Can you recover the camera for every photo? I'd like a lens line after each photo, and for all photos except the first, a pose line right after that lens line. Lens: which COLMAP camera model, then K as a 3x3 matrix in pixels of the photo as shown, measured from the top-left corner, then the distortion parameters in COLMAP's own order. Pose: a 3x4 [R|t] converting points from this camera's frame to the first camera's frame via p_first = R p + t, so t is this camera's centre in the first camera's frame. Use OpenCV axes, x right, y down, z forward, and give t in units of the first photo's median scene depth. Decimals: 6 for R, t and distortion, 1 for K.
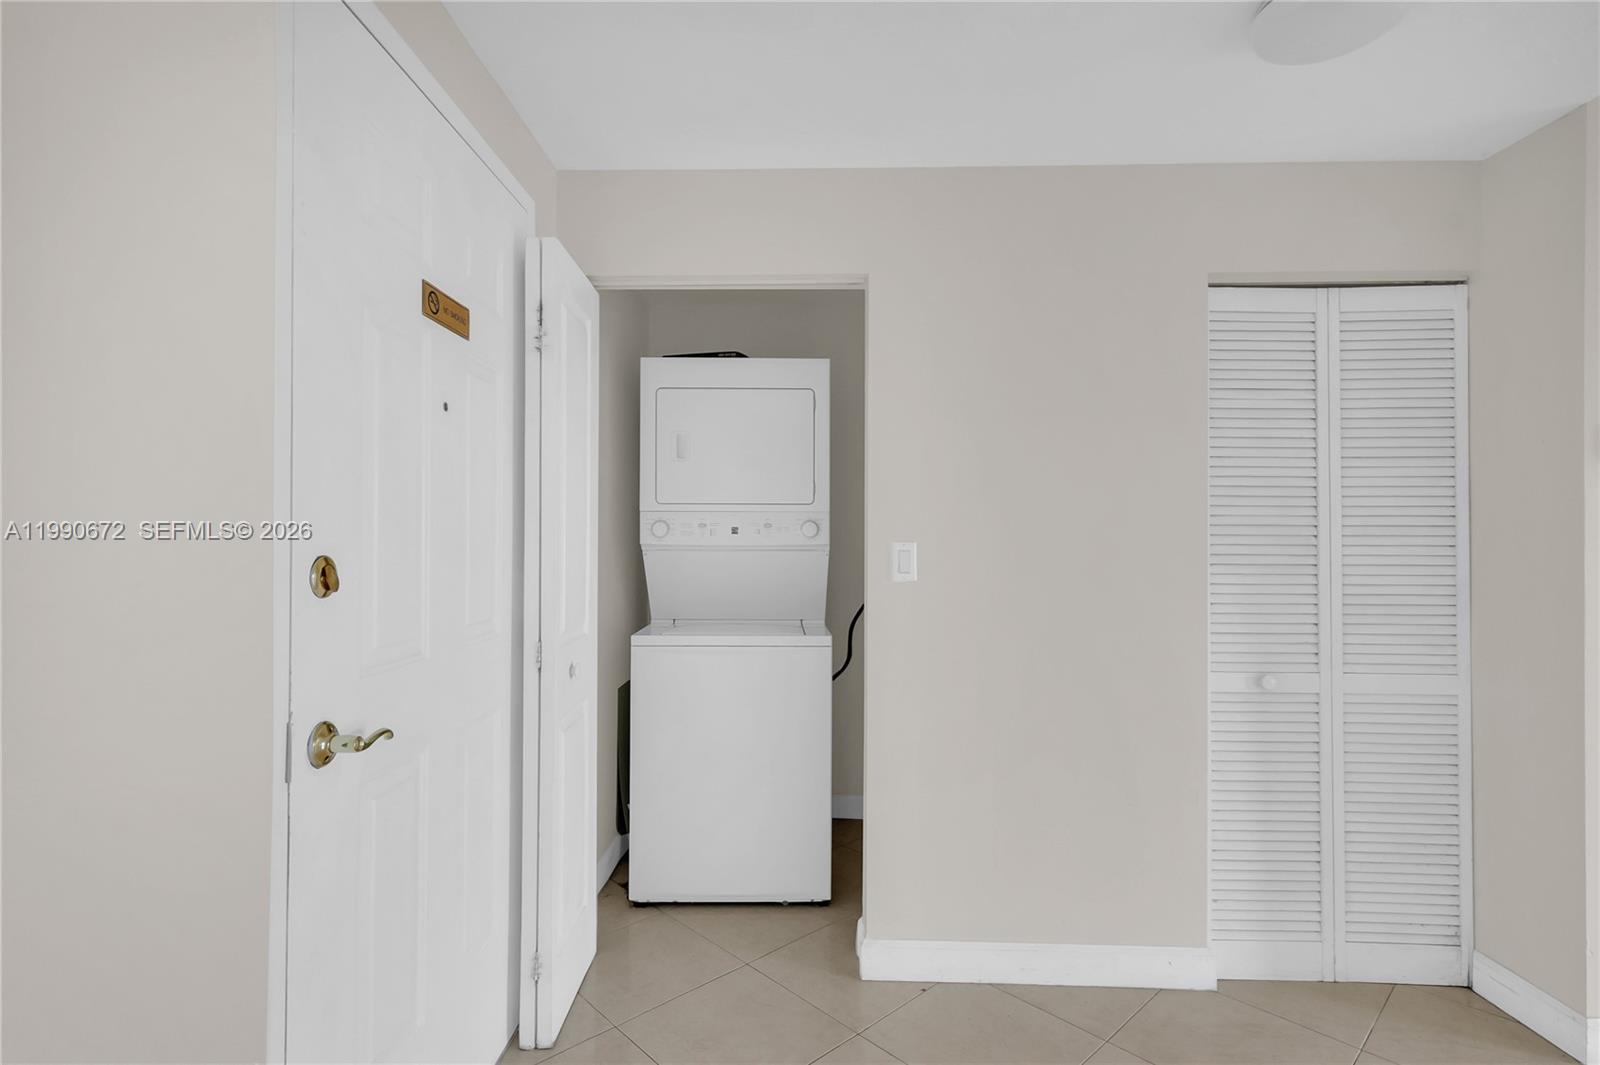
lens RADIAL K [[767.1, 0, 799.8], [0, 767.1, 538.0], [0, 0, 1]] dist [0.006428, -0.000302]
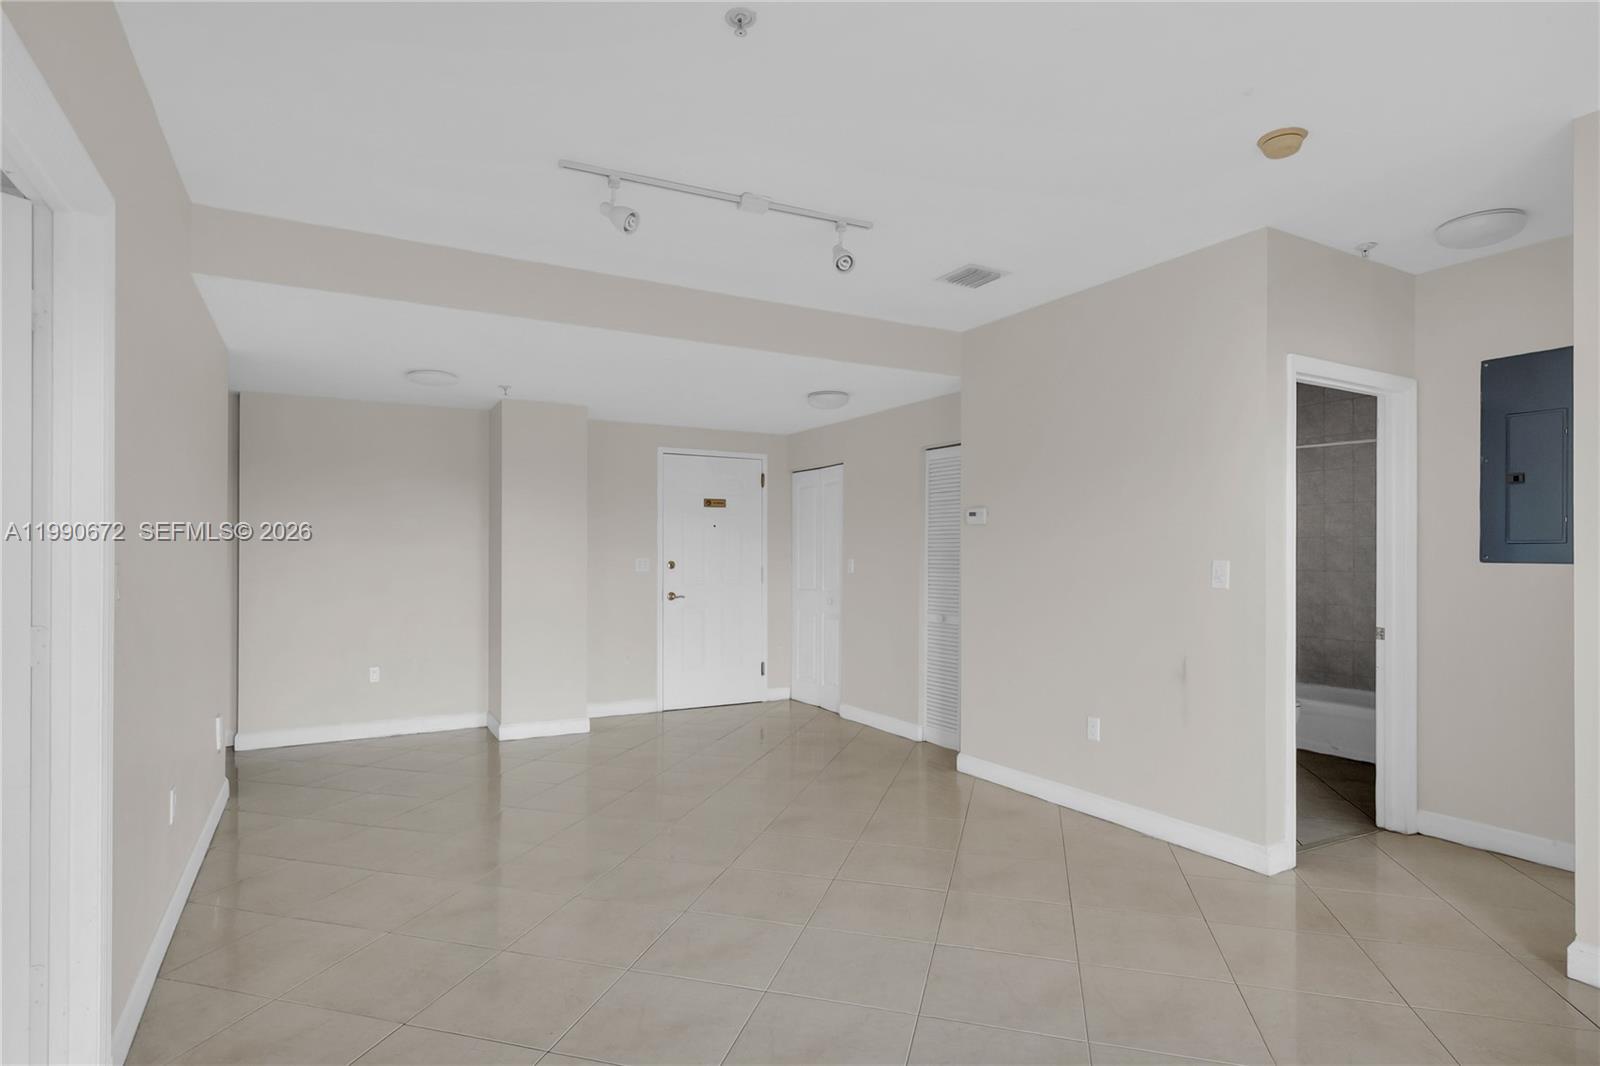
lens RADIAL K [[842.4, 0, 808.3], [0, 842.4, 541.3], [0, 0, 1]] dist [0.019894, 0.000325]
pose [[0.538407, -0.012975, -0.842585, 2.542038], [0.008304, 0.999915, -0.010092, -0.024762], [0.842644, -0.001563, 0.538468, -0.711951]]
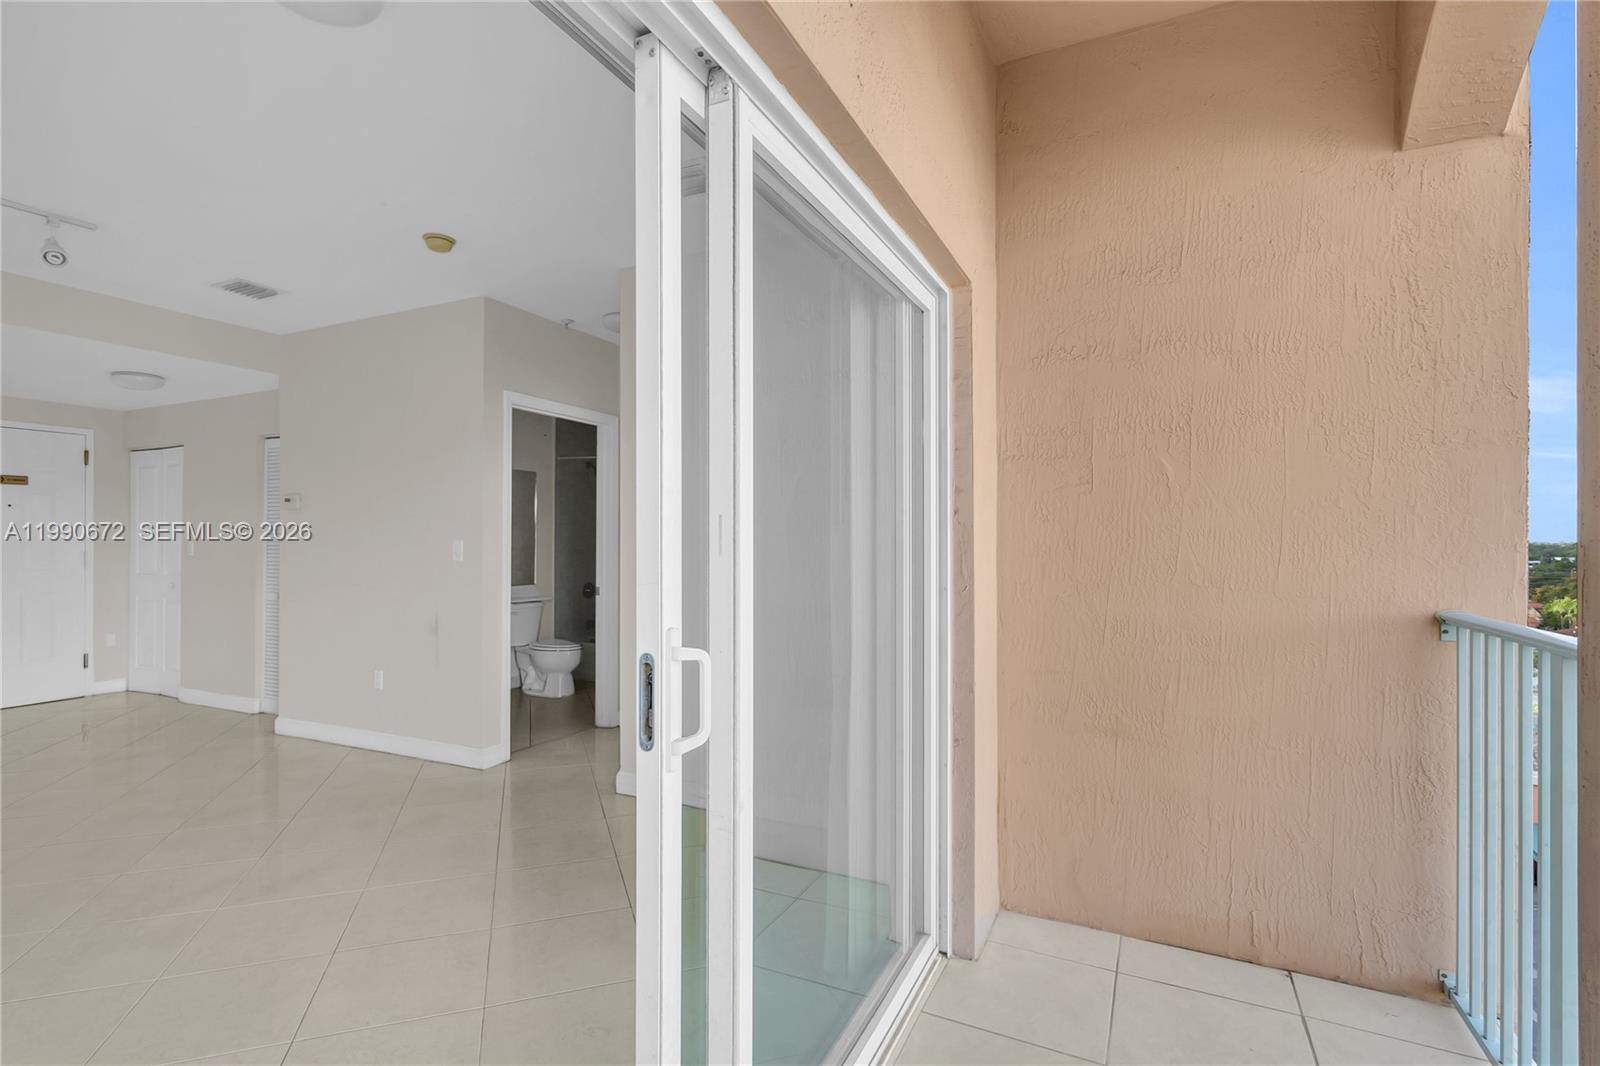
lens RADIAL K [[767.1, 0, 791.8], [0, 767.1, 534.2], [0, 0, 1]] dist [0.006428, -0.000302]
pose [[0.916505, -0.003671, -0.400006, 3.144706], [0.004750, 0.999987, 0.001706, -0.012686], [0.399995, -0.003463, 0.916511, -0.625442]]
